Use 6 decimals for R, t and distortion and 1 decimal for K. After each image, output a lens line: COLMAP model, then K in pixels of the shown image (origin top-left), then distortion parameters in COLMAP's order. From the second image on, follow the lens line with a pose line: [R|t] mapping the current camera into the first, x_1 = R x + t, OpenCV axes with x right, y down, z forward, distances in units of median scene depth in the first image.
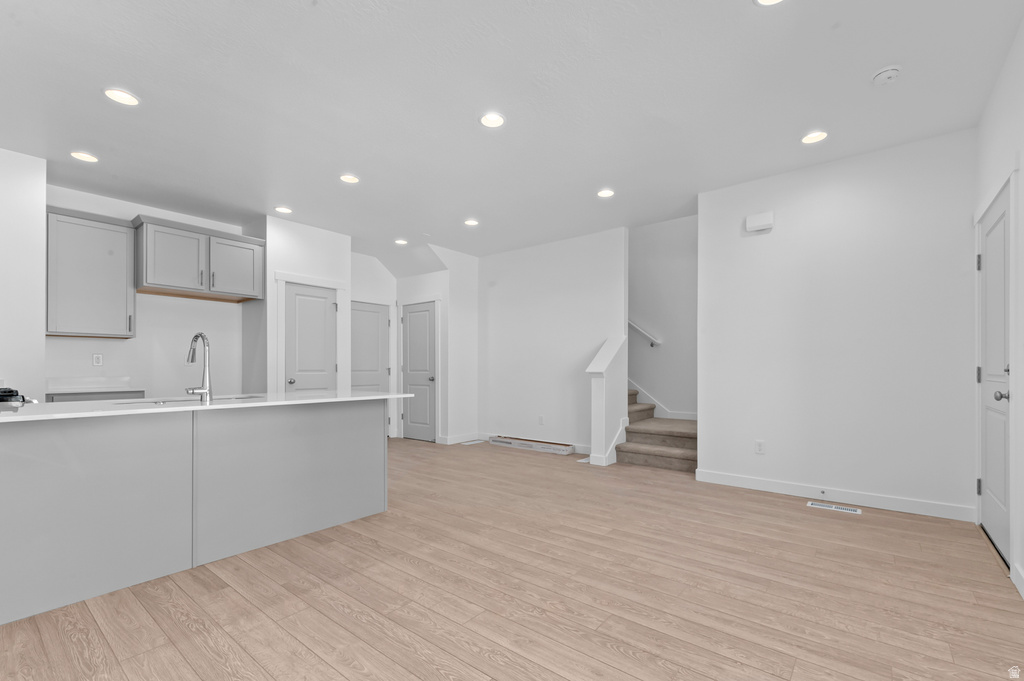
lens RADIAL K [[463.1, 0, 497.6], [0, 463.1, 370.1], [0, 0, 1]] dist [0.001041, 0.000069]
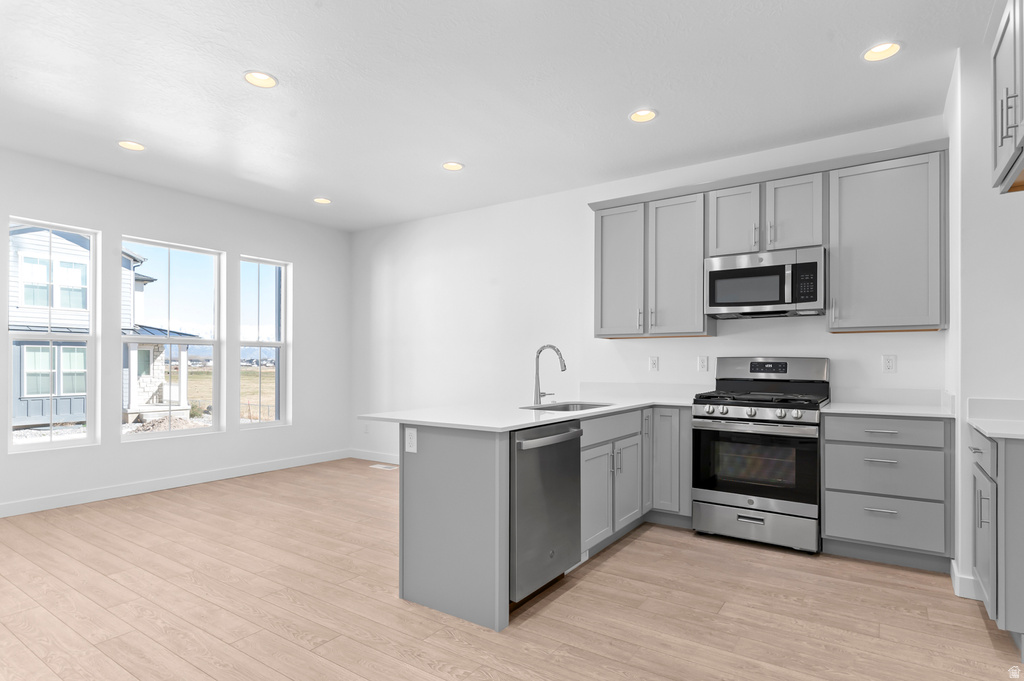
lens RADIAL K [[548.4, 0, 512.0], [0, 548.4, 340.5], [0, 0, 1]] dist [-0.000122, 0.000894]
pose [[-0.993818, -0.004671, -0.110921, -0.407137], [-0.001097, 0.999479, -0.032262, -0.046936], [0.111014, -0.031941, -0.993305, 2.375008]]
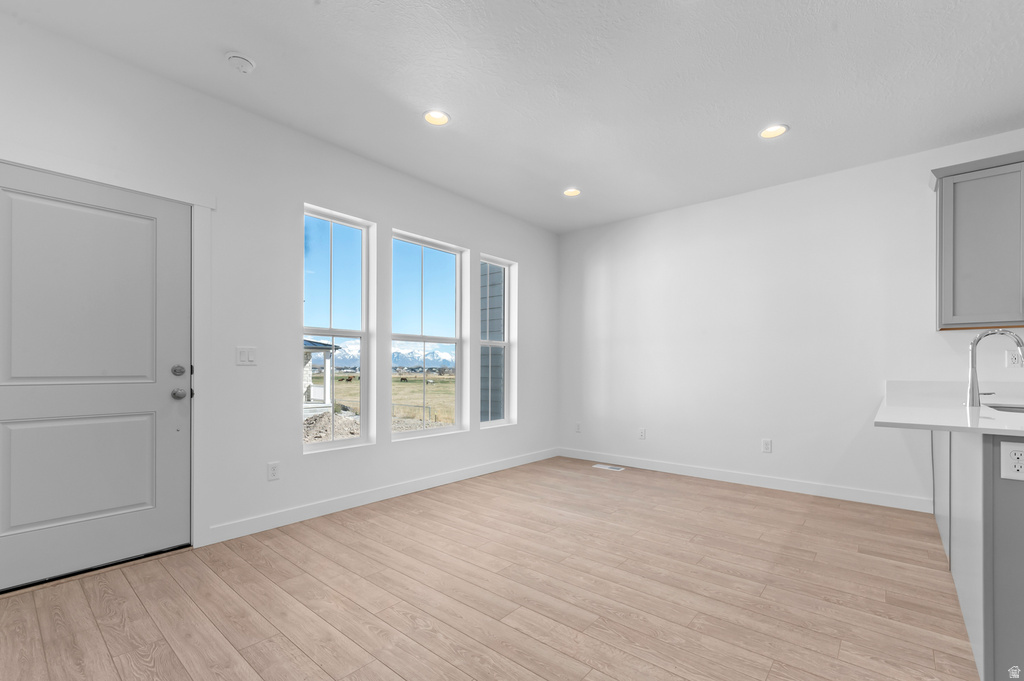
lens RADIAL K [[452.6, 0, 517.5], [0, 452.6, 343.2], [0, 0, 1]] dist [0.013432, 0.000006]
pose [[-0.999943, -0.001108, -0.010644, 0.268430], [-0.000571, 0.998732, -0.050339, -0.008415], [0.010686, -0.050330, -0.998675, 1.904432]]
